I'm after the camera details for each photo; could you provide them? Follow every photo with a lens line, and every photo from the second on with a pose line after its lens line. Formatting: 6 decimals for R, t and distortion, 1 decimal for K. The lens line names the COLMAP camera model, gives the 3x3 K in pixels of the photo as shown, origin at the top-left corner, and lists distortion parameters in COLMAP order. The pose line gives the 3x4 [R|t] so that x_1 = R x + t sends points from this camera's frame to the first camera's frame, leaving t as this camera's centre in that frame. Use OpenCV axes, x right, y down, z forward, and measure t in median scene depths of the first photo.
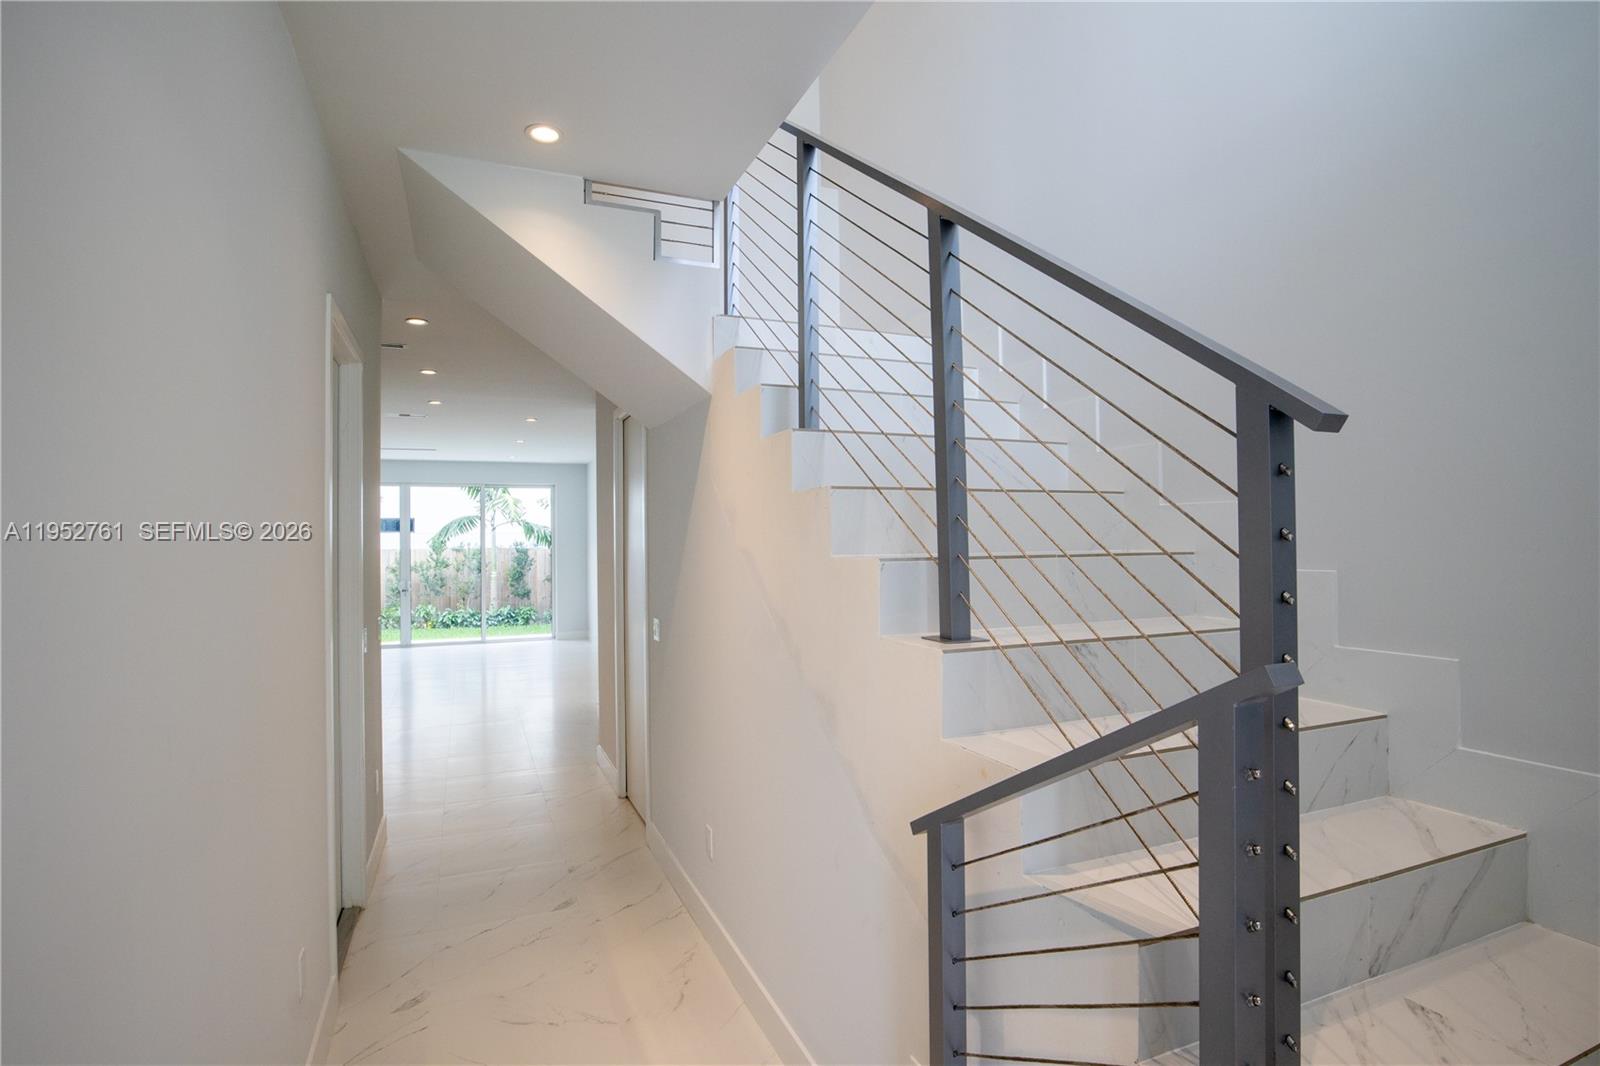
lens RADIAL K [[816.2, 0, 800.0], [0, 816.2, 529.3], [0, 0, 1]] dist [-0.017896, 0.002735]
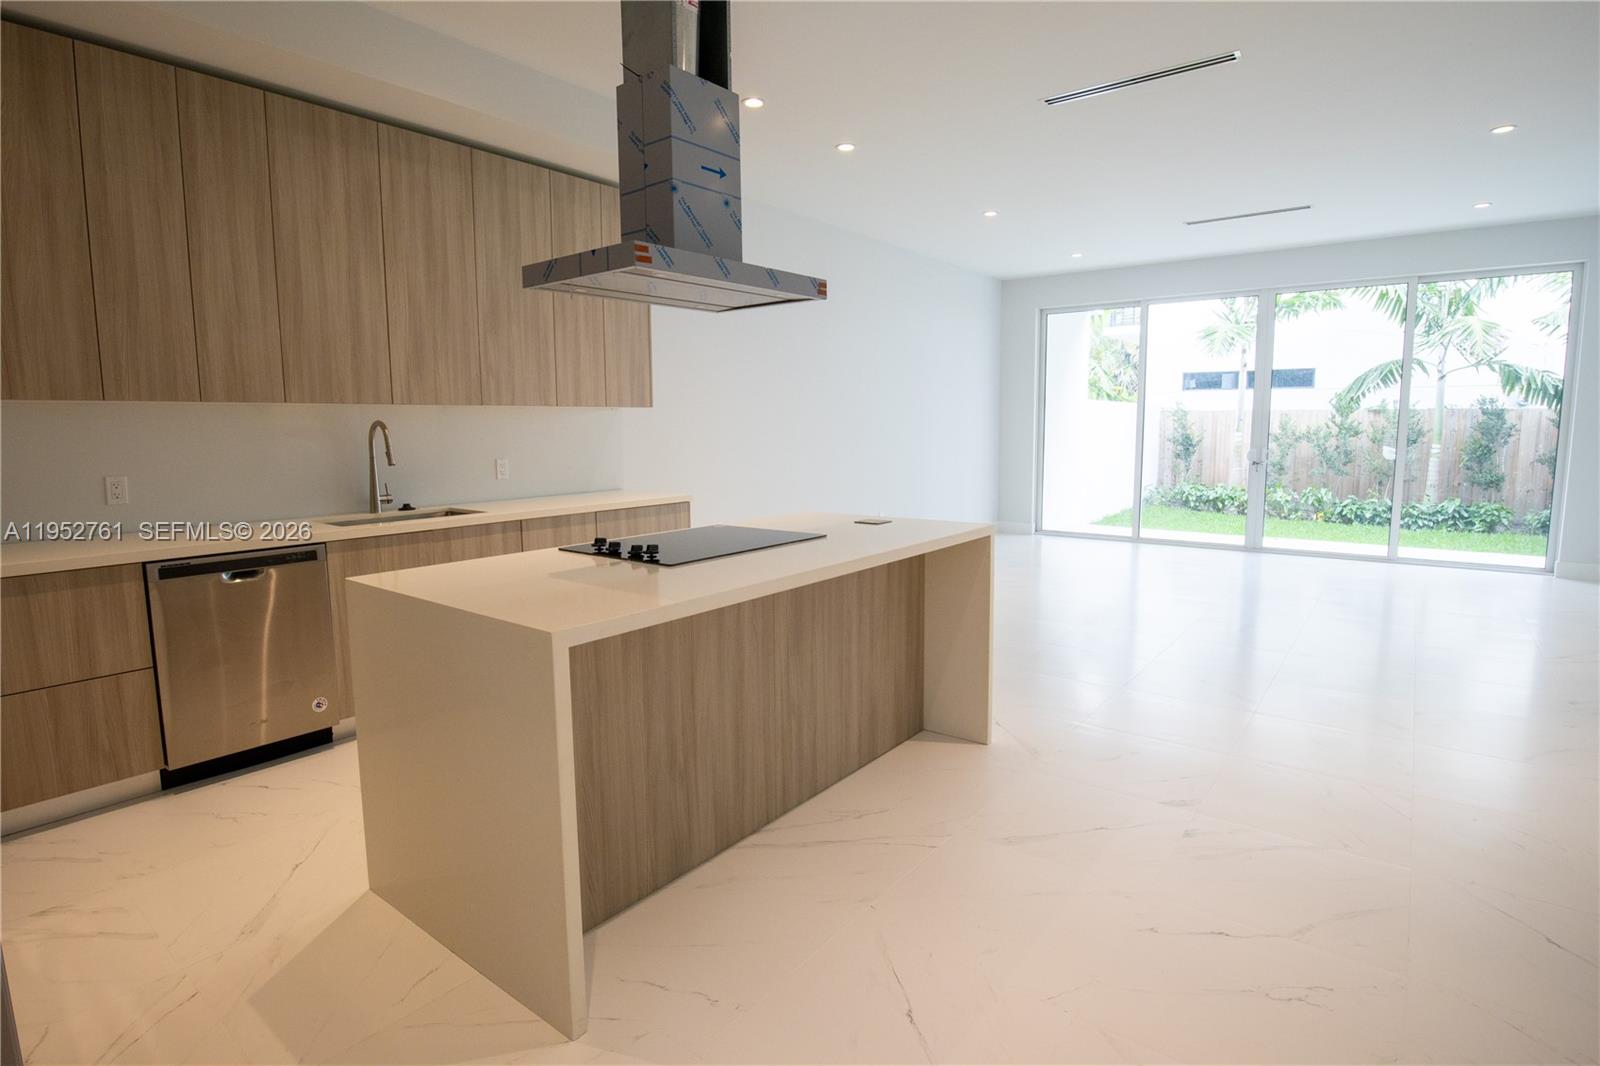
lens RADIAL K [[816.2, 0, 792.9], [0, 816.2, 520.6], [0, 0, 1]] dist [-0.017896, 0.002735]
pose [[0.502027, 0.108361, -0.858037, -0.078104], [0.012779, 0.991082, 0.132640, 0.020784], [0.864758, -0.077553, 0.496165, 0.242563]]
